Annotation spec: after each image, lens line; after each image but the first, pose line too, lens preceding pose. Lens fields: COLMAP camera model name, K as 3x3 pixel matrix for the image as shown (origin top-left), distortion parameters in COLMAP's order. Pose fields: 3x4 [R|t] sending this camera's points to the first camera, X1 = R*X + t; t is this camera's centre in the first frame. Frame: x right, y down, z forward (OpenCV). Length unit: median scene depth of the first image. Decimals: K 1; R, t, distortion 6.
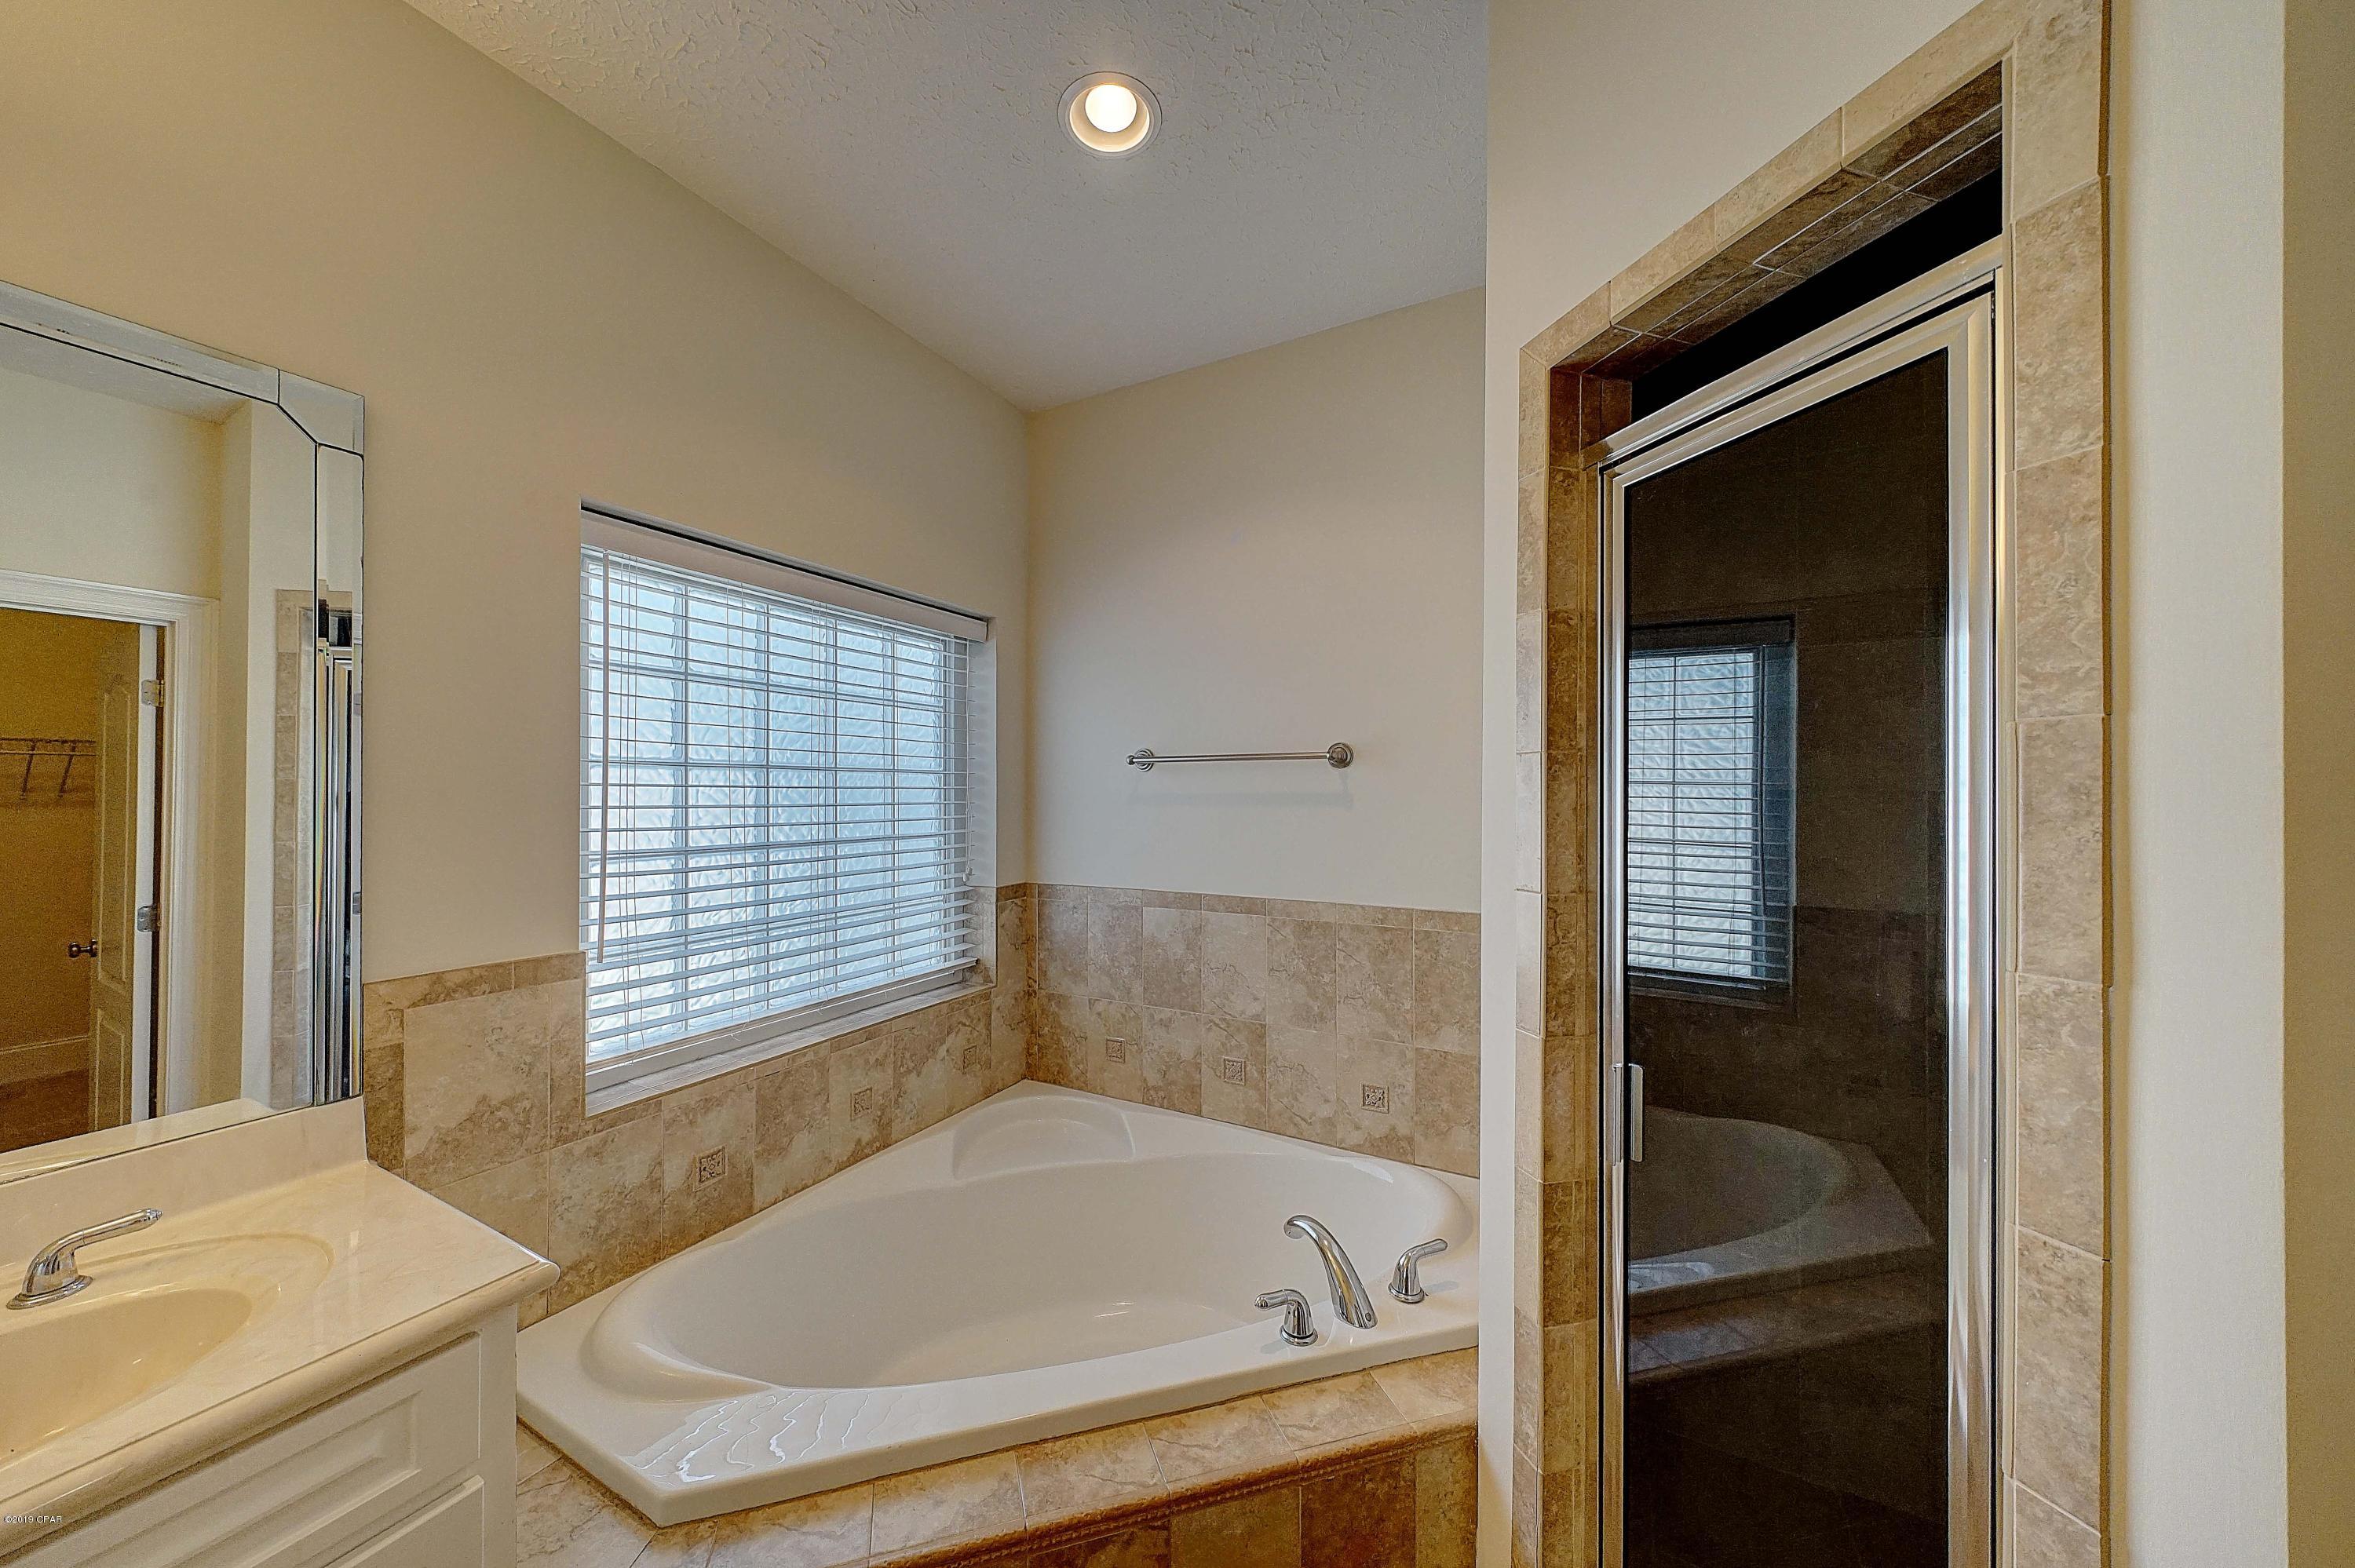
lens RADIAL K [[829.2, 0, 1099.5], [0, 829.2, 788.5], [0, 0, 1]] dist [0.001817, -0.000036]
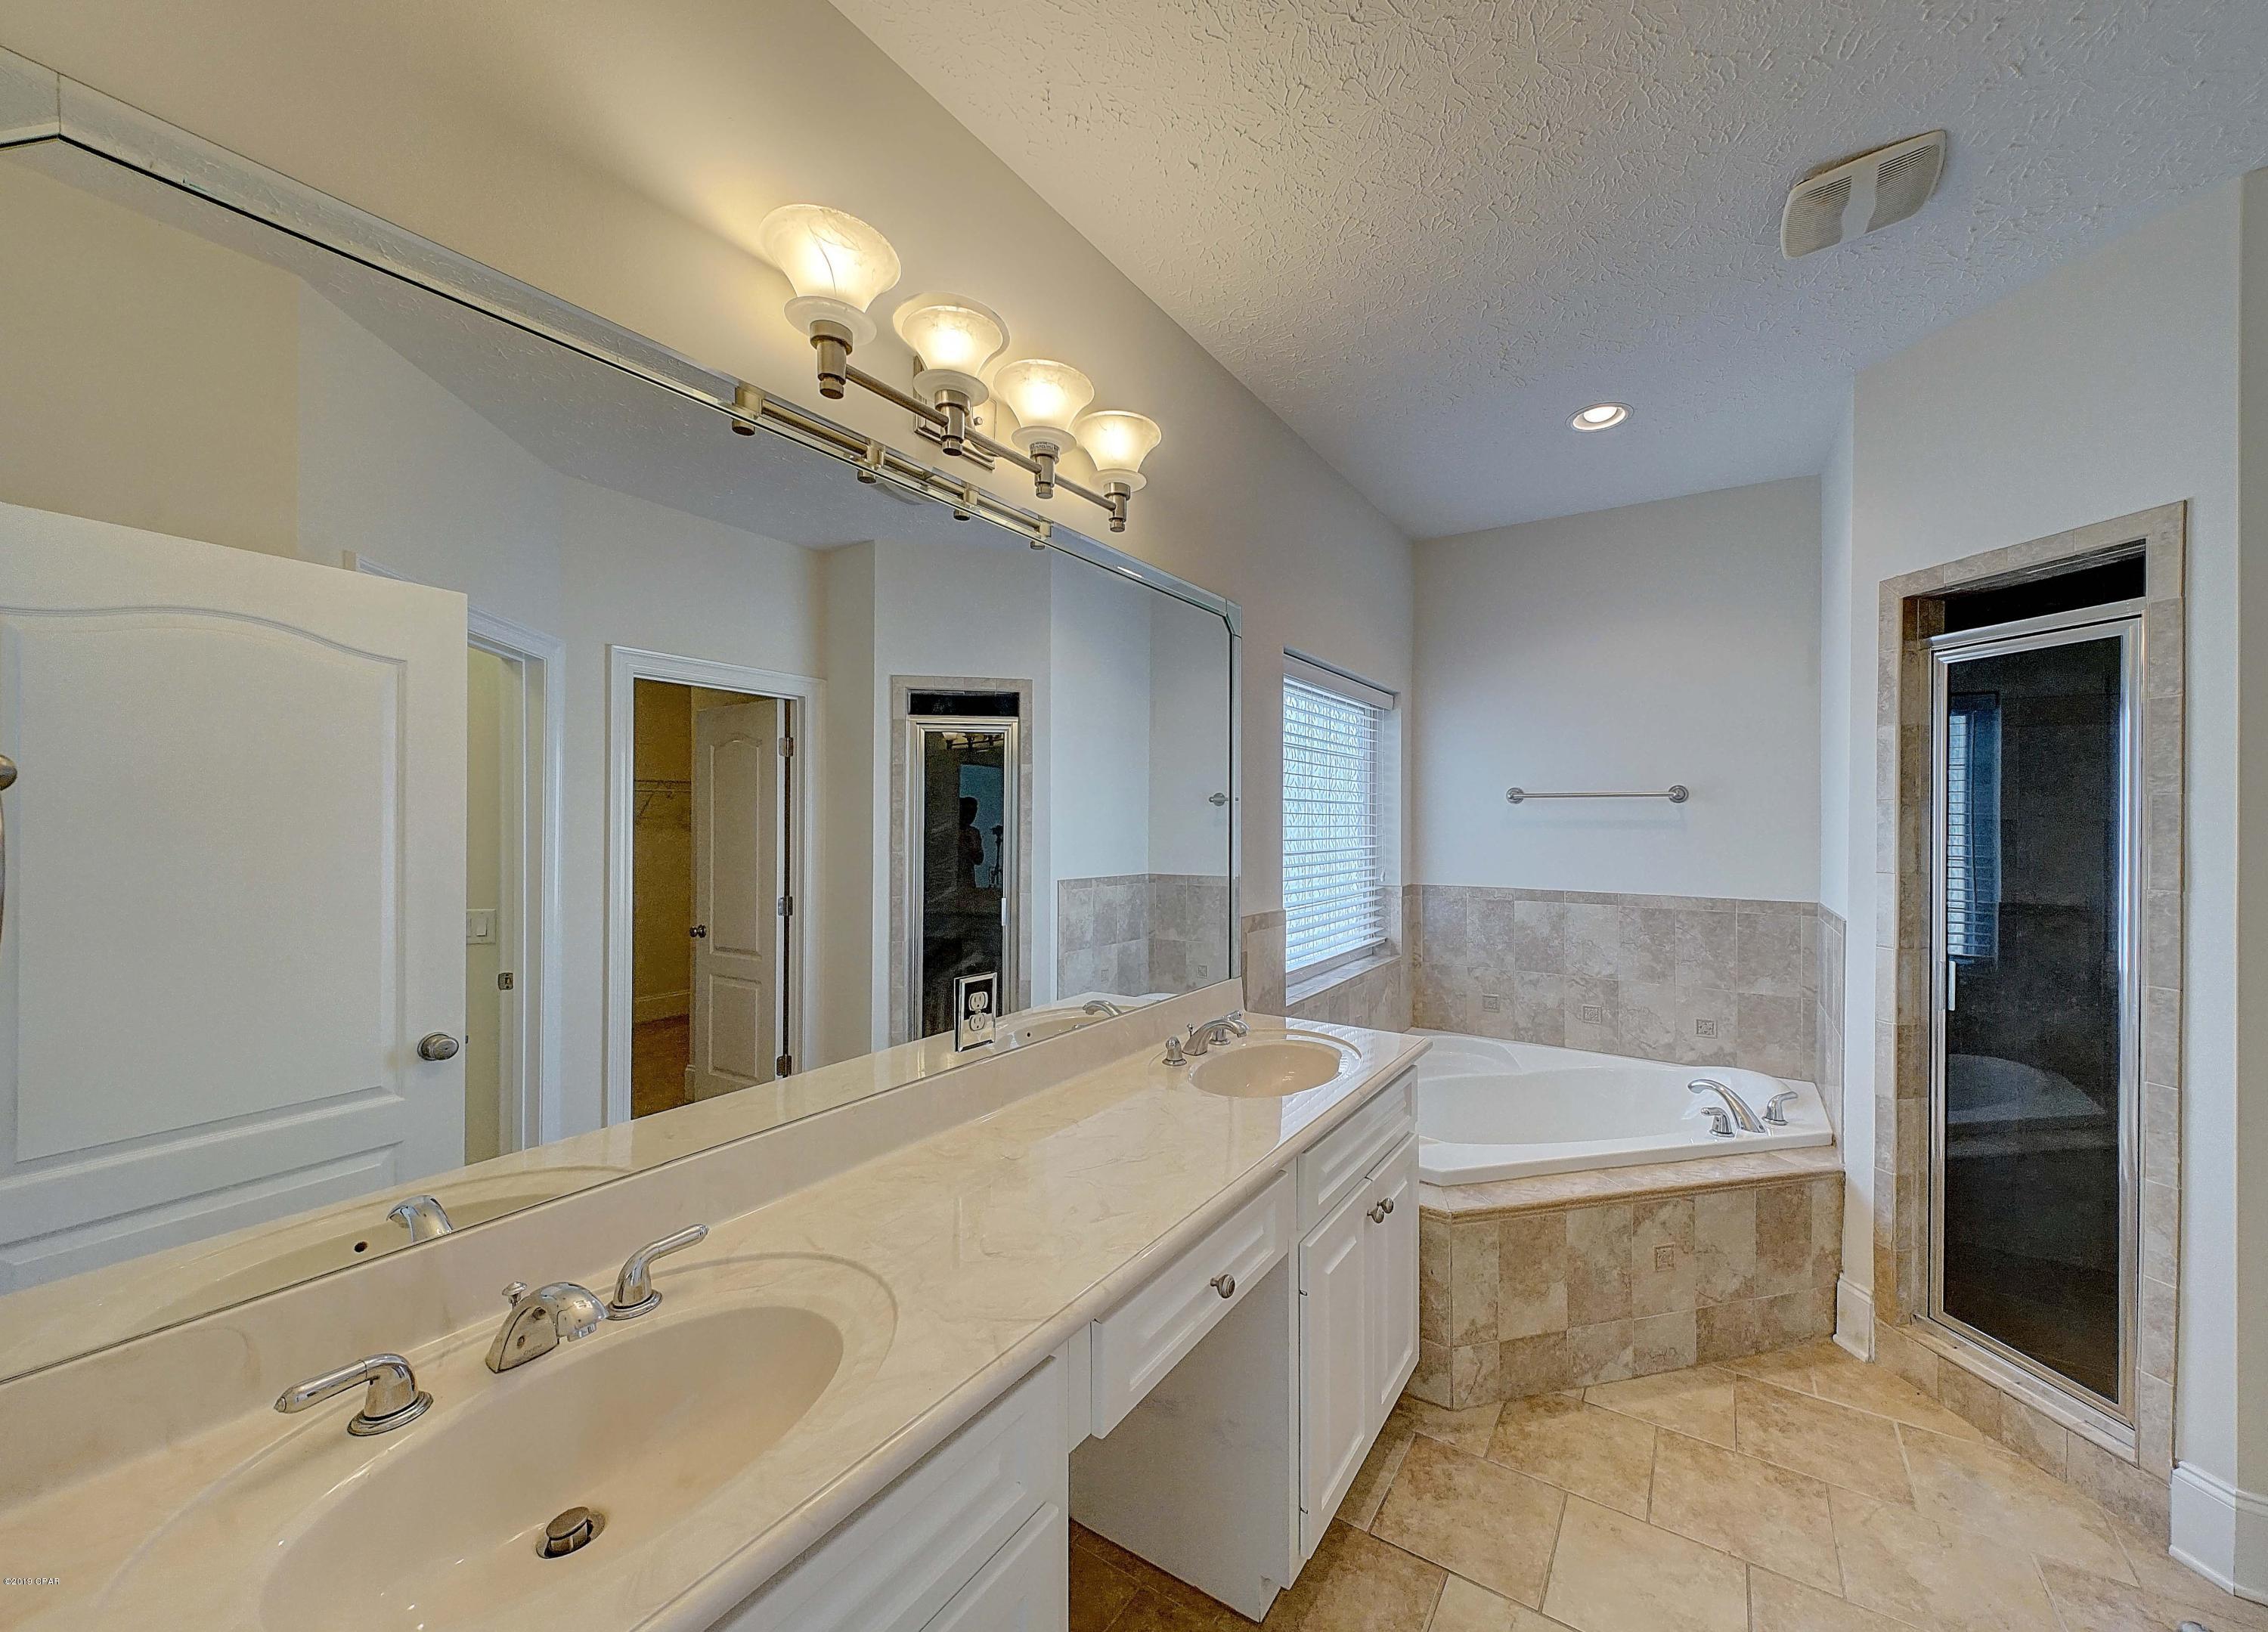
lens RADIAL K [[873.3, 0, 1134.0], [0, 873.3, 816.0], [0, 0, 1]] dist [-0.002430, -0.000248]
pose [[0.999005, 0.002305, -0.044541, -0.600819], [-0.002134, 0.999990, 0.003900, -0.005135], [0.044550, -0.003801, 0.999000, -0.573570]]
